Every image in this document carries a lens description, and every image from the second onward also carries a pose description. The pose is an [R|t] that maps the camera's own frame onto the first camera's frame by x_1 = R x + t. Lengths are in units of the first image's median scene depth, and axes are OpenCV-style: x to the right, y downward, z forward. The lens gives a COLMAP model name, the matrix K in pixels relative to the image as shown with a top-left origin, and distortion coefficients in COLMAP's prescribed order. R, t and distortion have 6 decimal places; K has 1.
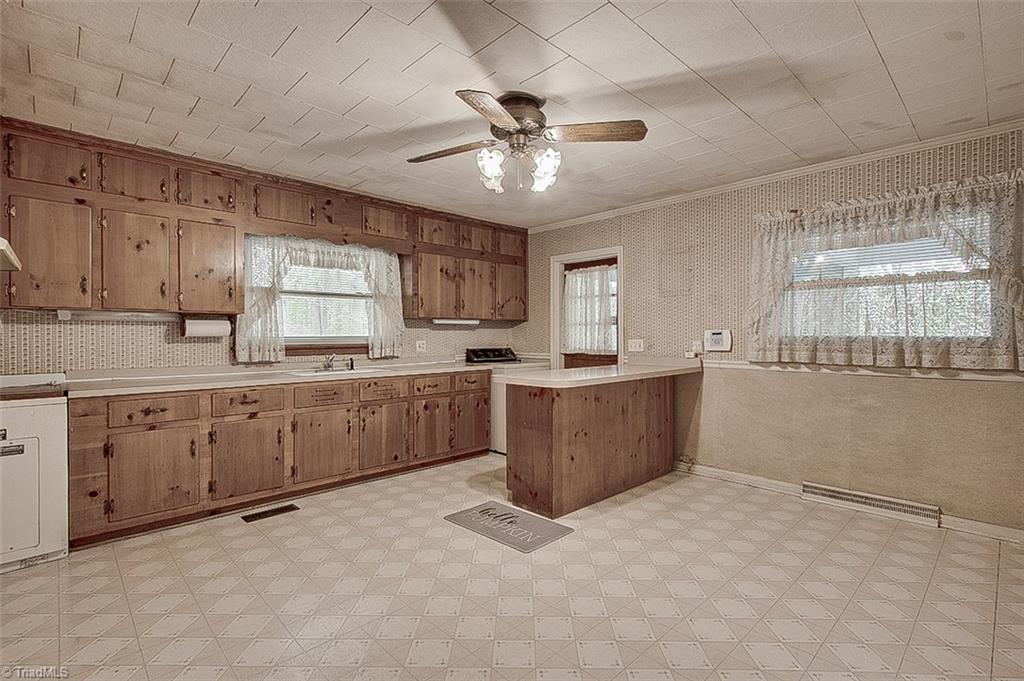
lens RADIAL K [[477.9, 0, 494.0], [0, 477.9, 336.7], [0, 0, 1]] dist [-0.007021, 0.004142]
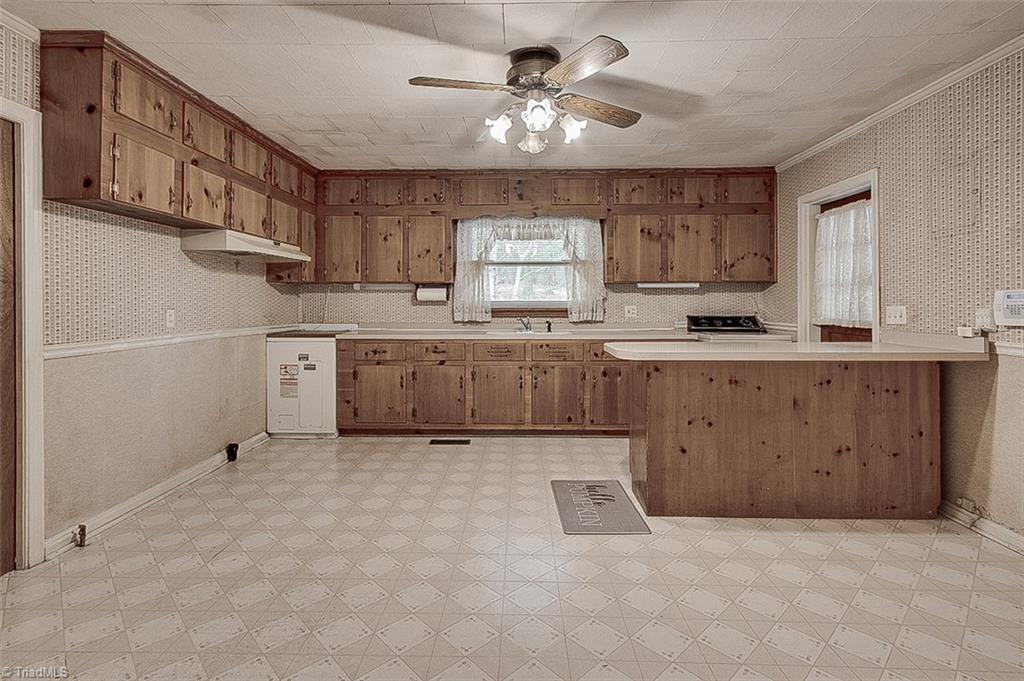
lens RADIAL K [[477.9, 0, 500.4], [0, 477.9, 299.4], [0, 0, 1]] dist [-0.007021, 0.004142]
pose [[0.717731, -0.000897, -0.696320, 0.436868], [-0.004723, 0.999970, -0.006157, 0.003414], [0.696305, 0.007707, 0.717705, 0.170303]]
